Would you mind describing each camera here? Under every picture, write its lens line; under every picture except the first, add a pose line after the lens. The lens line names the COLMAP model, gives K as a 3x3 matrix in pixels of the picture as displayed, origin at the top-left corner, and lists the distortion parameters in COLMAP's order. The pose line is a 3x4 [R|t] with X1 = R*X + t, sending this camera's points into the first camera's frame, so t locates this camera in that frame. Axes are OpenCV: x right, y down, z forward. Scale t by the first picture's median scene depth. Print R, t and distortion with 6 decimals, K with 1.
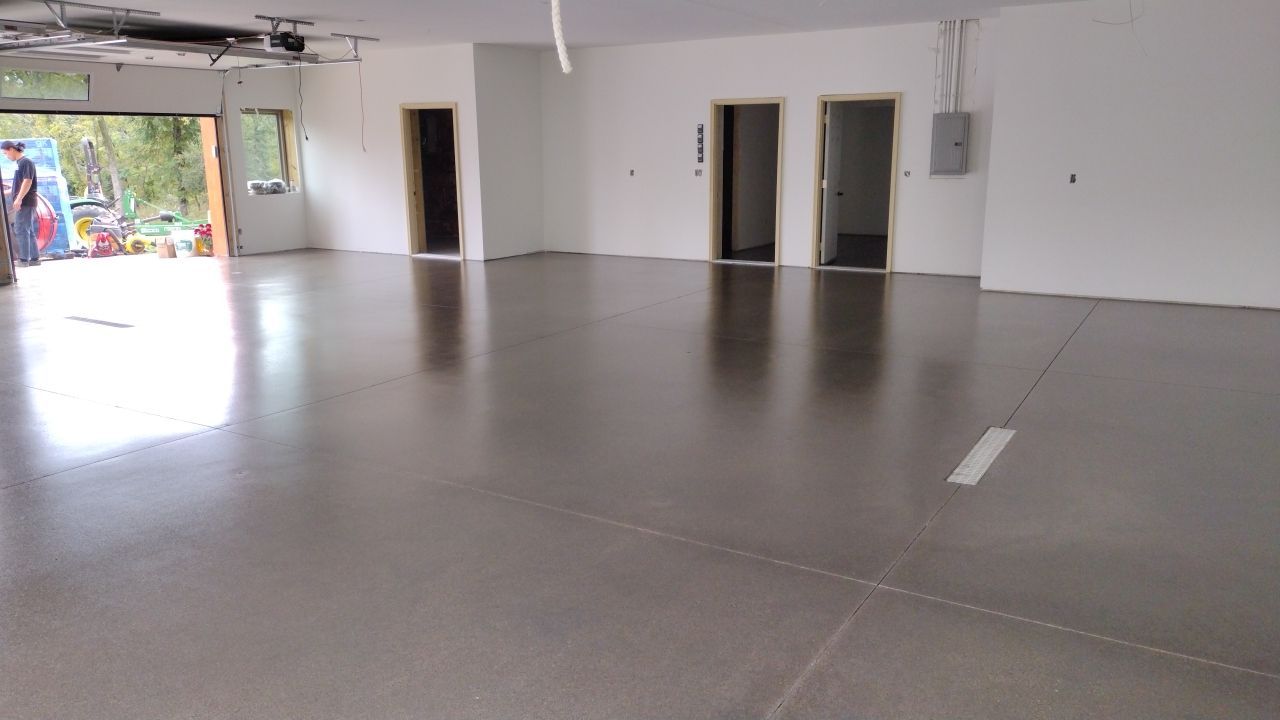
lens RADIAL K [[937.4, 0, 631.2], [0, 937.4, 366.4], [0, 0, 1]] dist [0.062557, -0.082935]
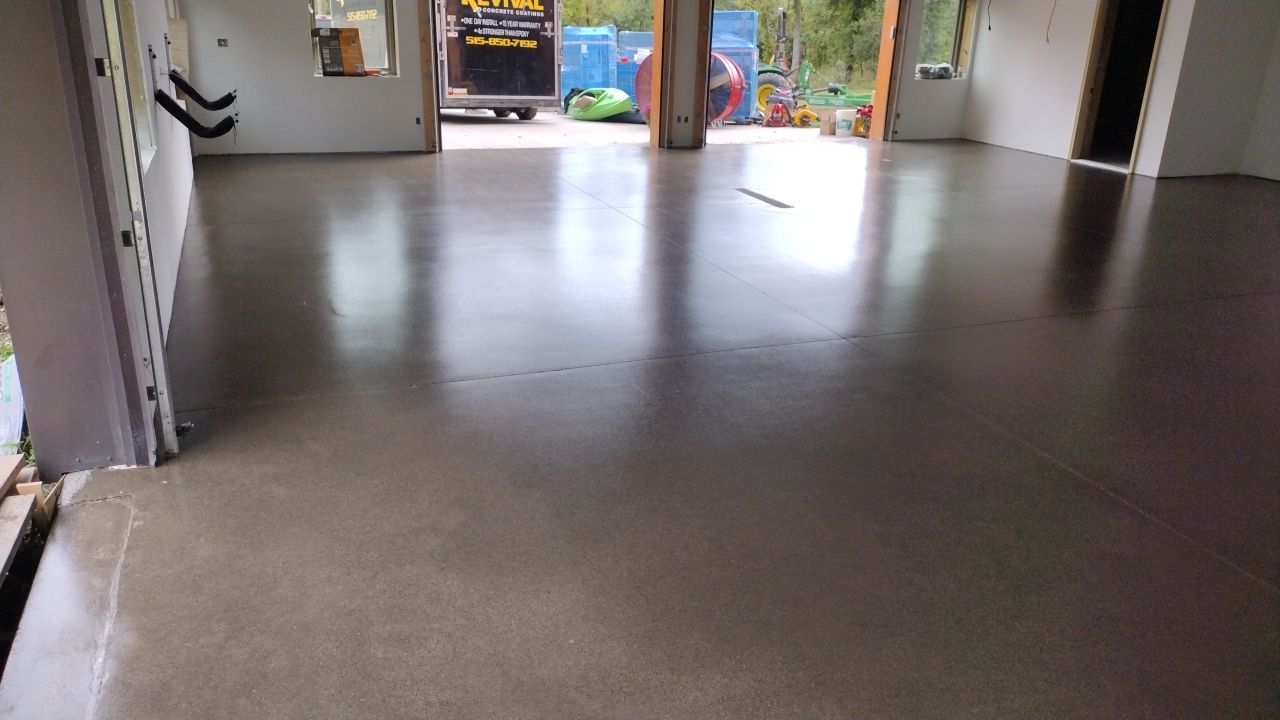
lens RADIAL K [[937.4, 0, 657.1], [0, 937.4, 369.2], [0, 0, 1]] dist [0.062557, -0.082935]
pose [[0.807515, 0.243283, -0.537339, -0.015083], [-0.172195, 0.968528, 0.179731, -0.017390], [0.564153, -0.052609, 0.823993, 0.013517]]
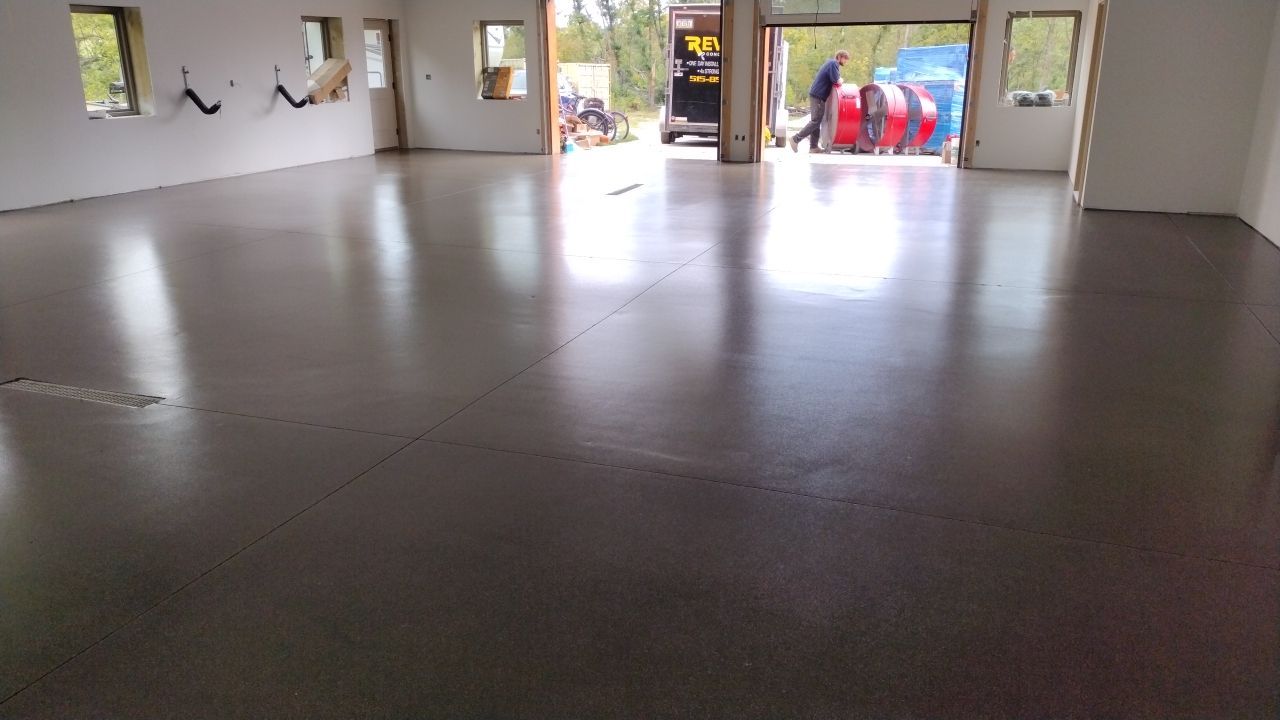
lens RADIAL K [[937.4, 0, 641.8], [0, 937.4, 362.9], [0, 0, 1]] dist [0.062557, -0.082935]
pose [[0.197769, 0.309737, -0.930027, 0.474090], [-0.224397, 0.937878, 0.264634, -0.106694], [0.954219, 0.156359, 0.254988, 0.440740]]
